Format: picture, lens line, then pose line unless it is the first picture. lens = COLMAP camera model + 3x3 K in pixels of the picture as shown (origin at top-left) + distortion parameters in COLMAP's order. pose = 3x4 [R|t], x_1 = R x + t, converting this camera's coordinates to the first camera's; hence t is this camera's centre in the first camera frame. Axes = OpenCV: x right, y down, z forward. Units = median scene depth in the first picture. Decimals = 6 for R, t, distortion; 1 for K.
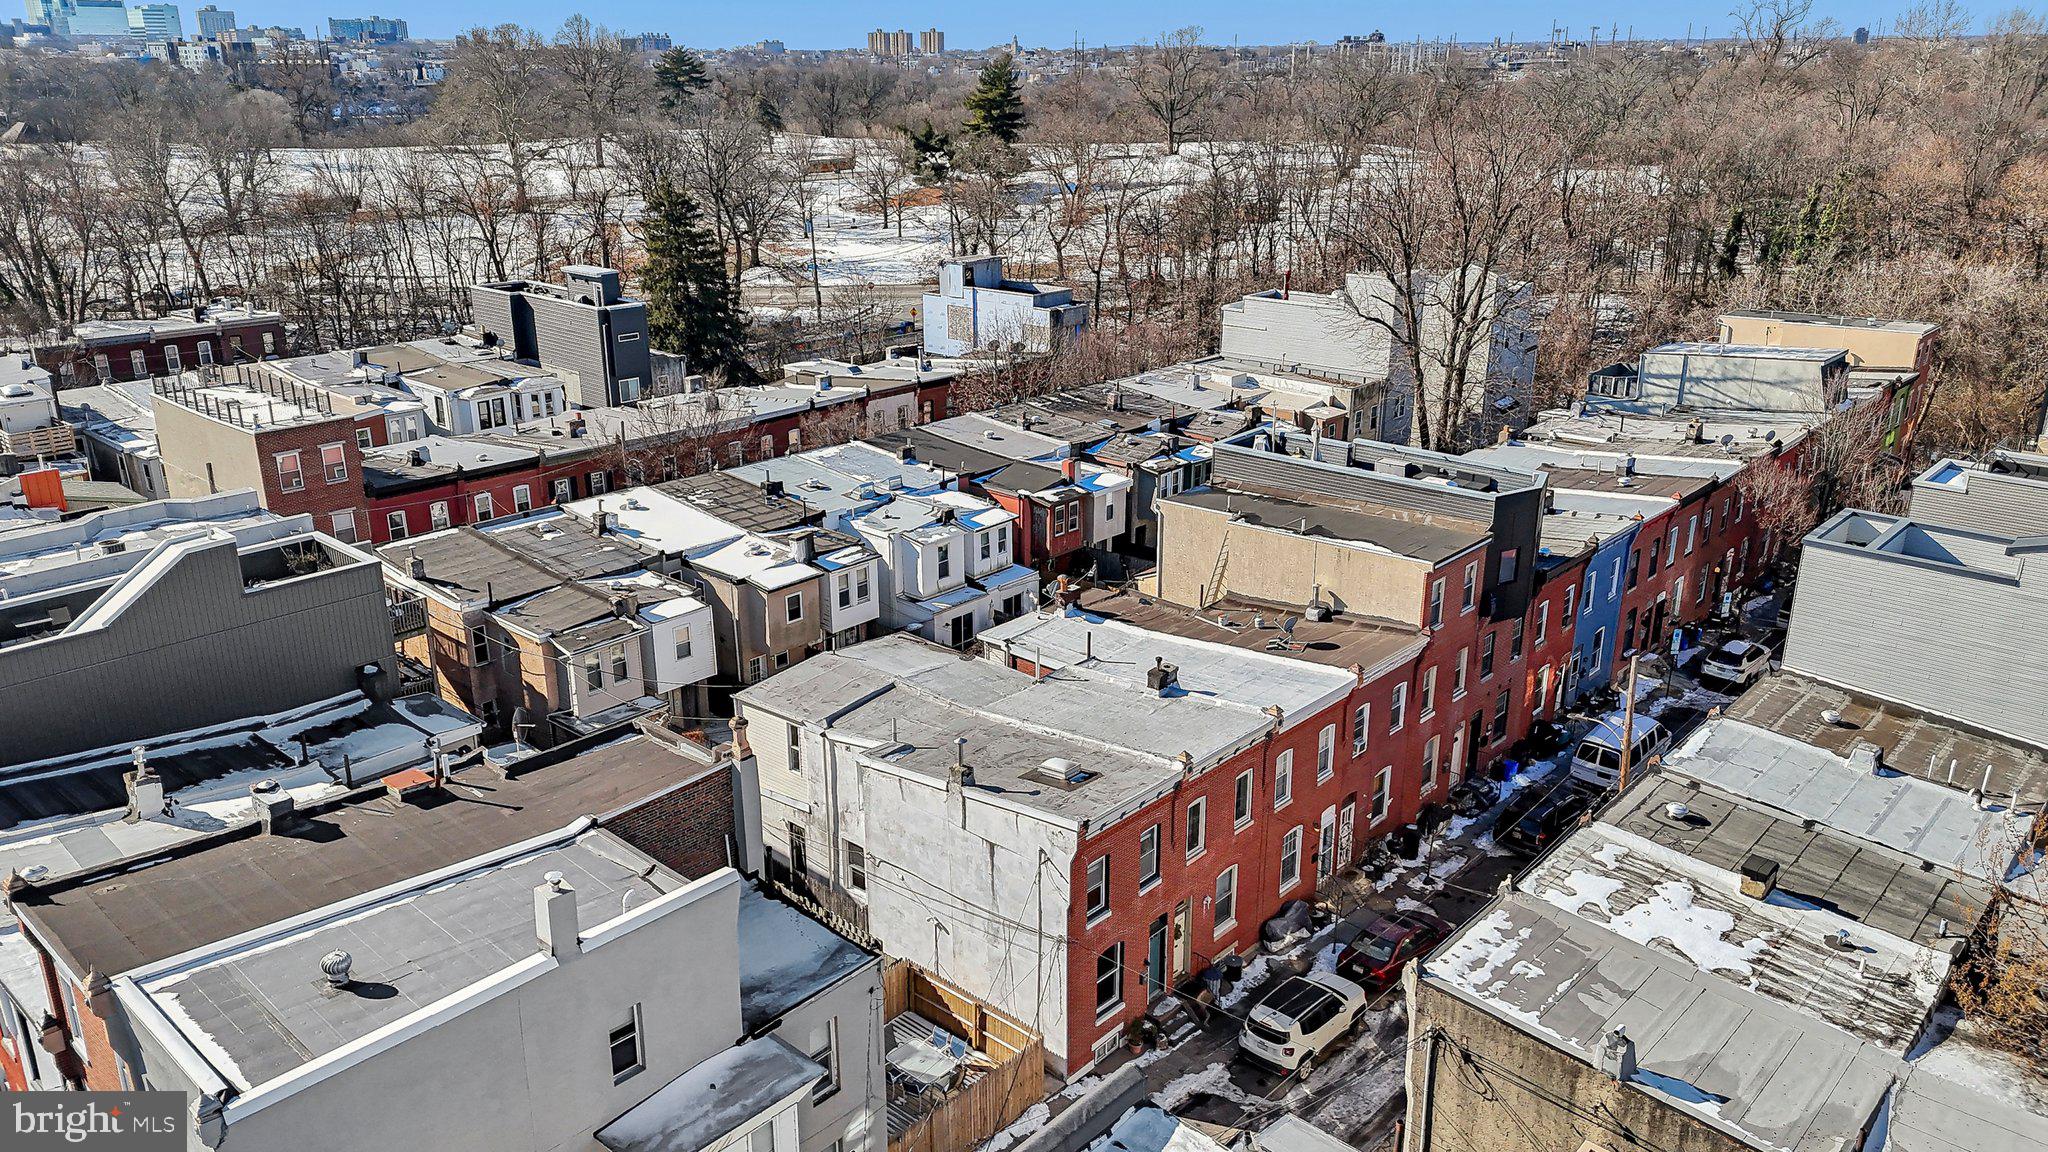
lens RADIAL K [[1468.7, 0, 1034.0], [0, 1468.7, 569.3], [0, 0, 1]] dist [0.114987, -0.072193]
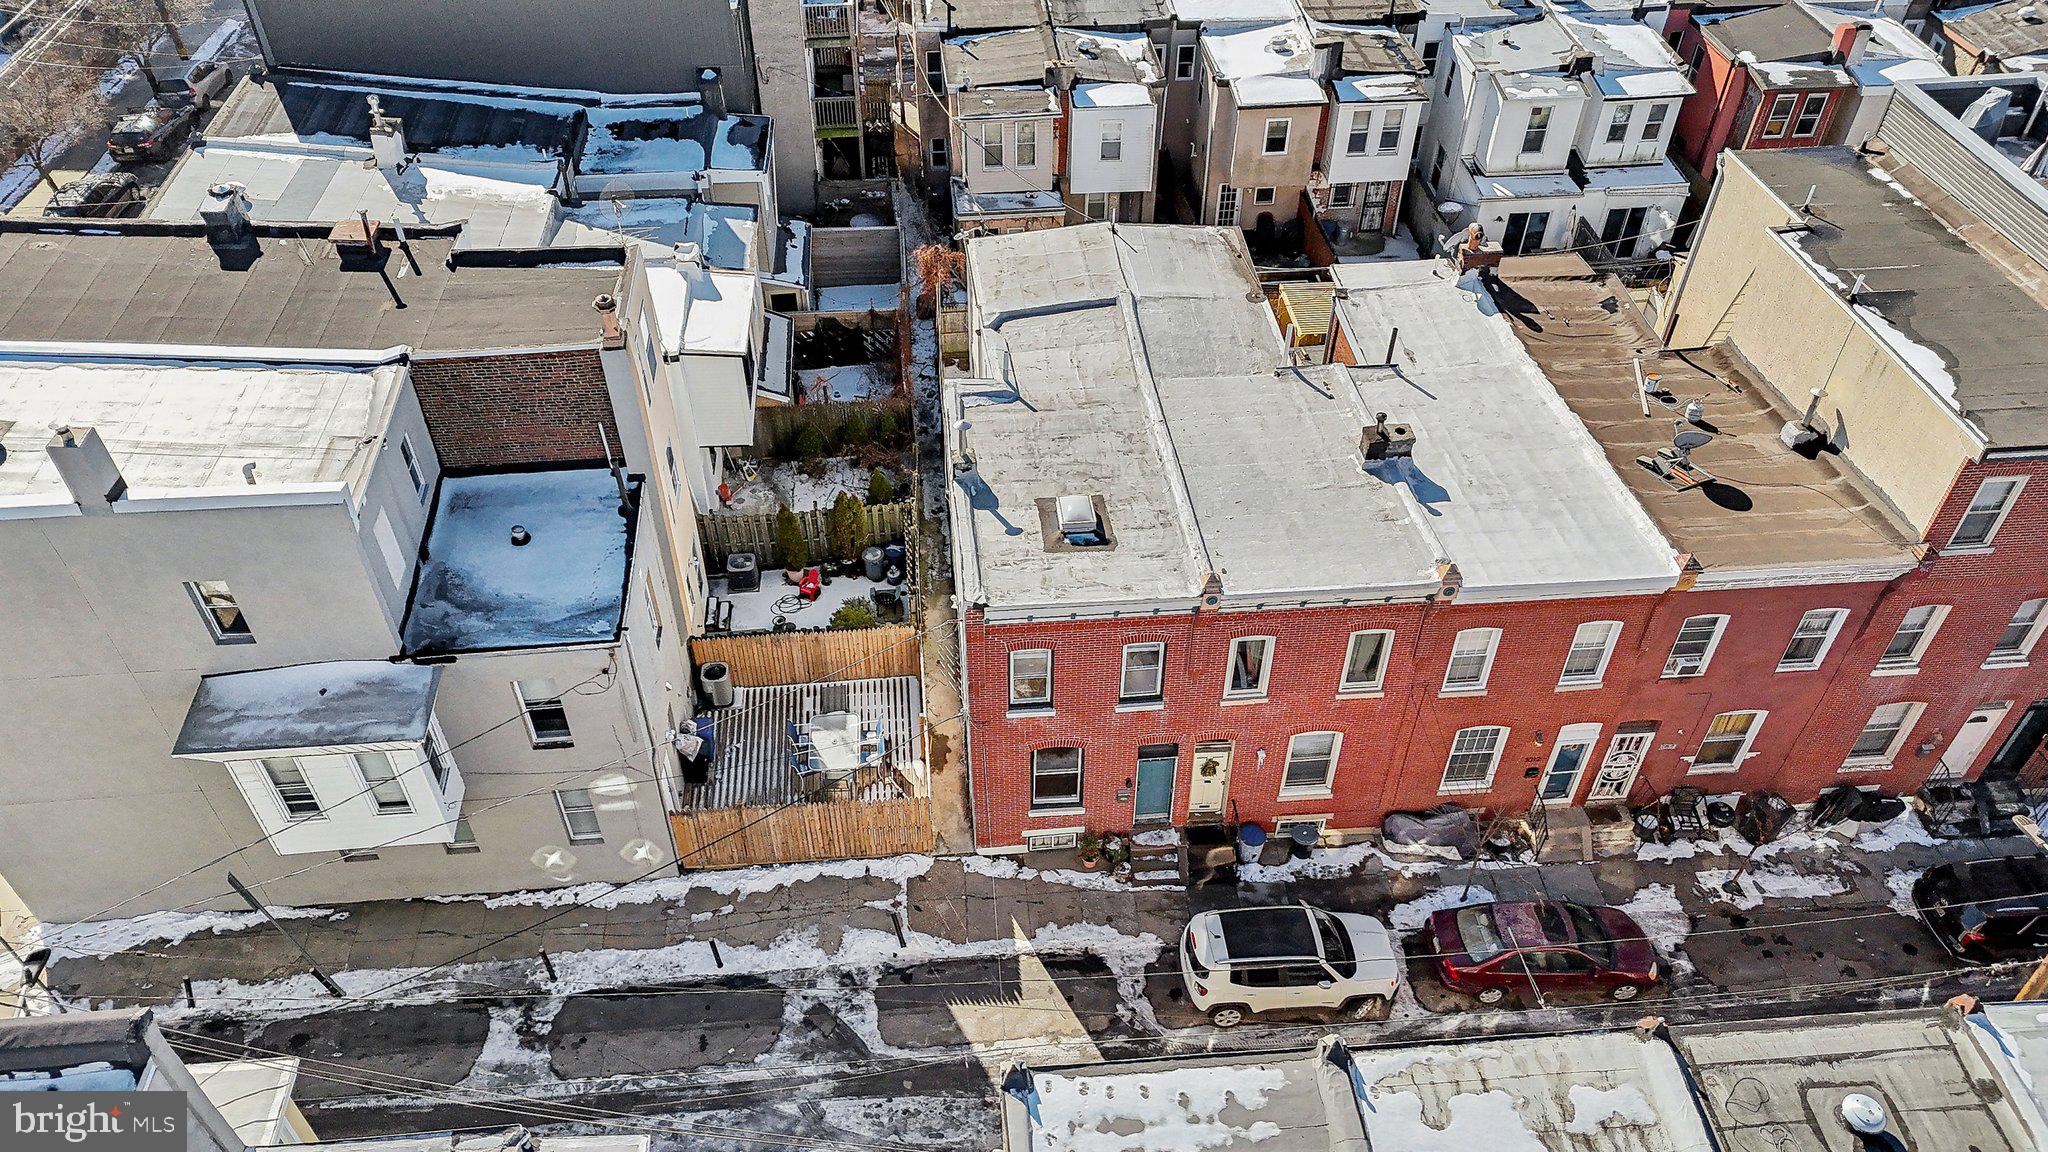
lens RADIAL K [[1456.5, 0, 1029.4], [0, 1456.5, 560.2], [0, 0, 1]] dist [0.104773, -0.112742]
pose [[0.735467, 0.458452, -0.498908, 0.299448], [-0.229829, 0.861474, 0.452814, -0.133147], [0.637390, -0.218367, 0.738952, 0.366672]]
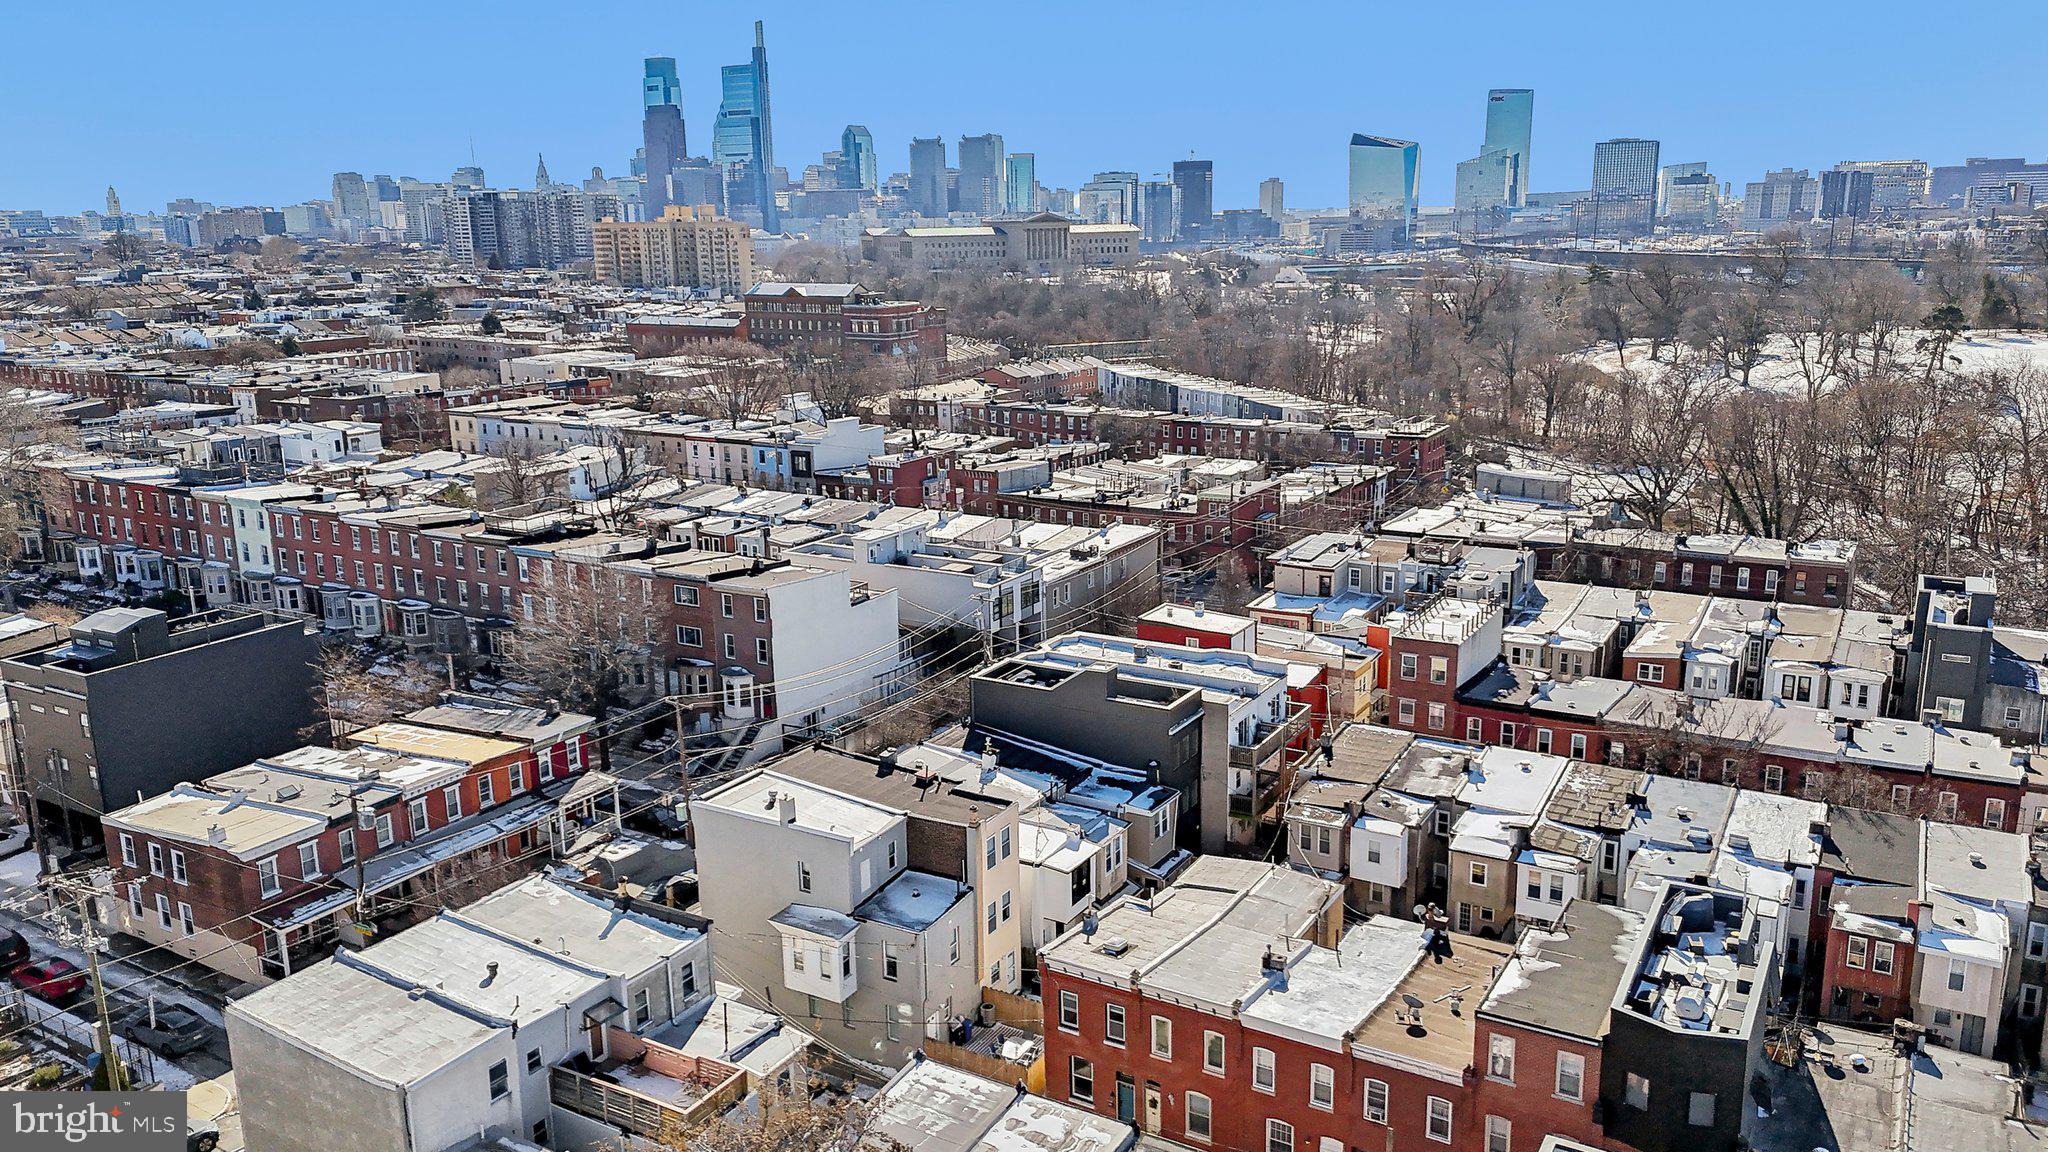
lens RADIAL K [[1517.6, 0, 1024.0], [0, 1517.6, 576.0], [0, 0, 1]] dist [0.140603, -0.247085]
pose [[0.204354, 0.221370, -0.953538, 1.196340], [-0.306730, 0.939520, 0.152380, -0.368781], [0.929600, 0.261339, 0.259896, 0.308633]]
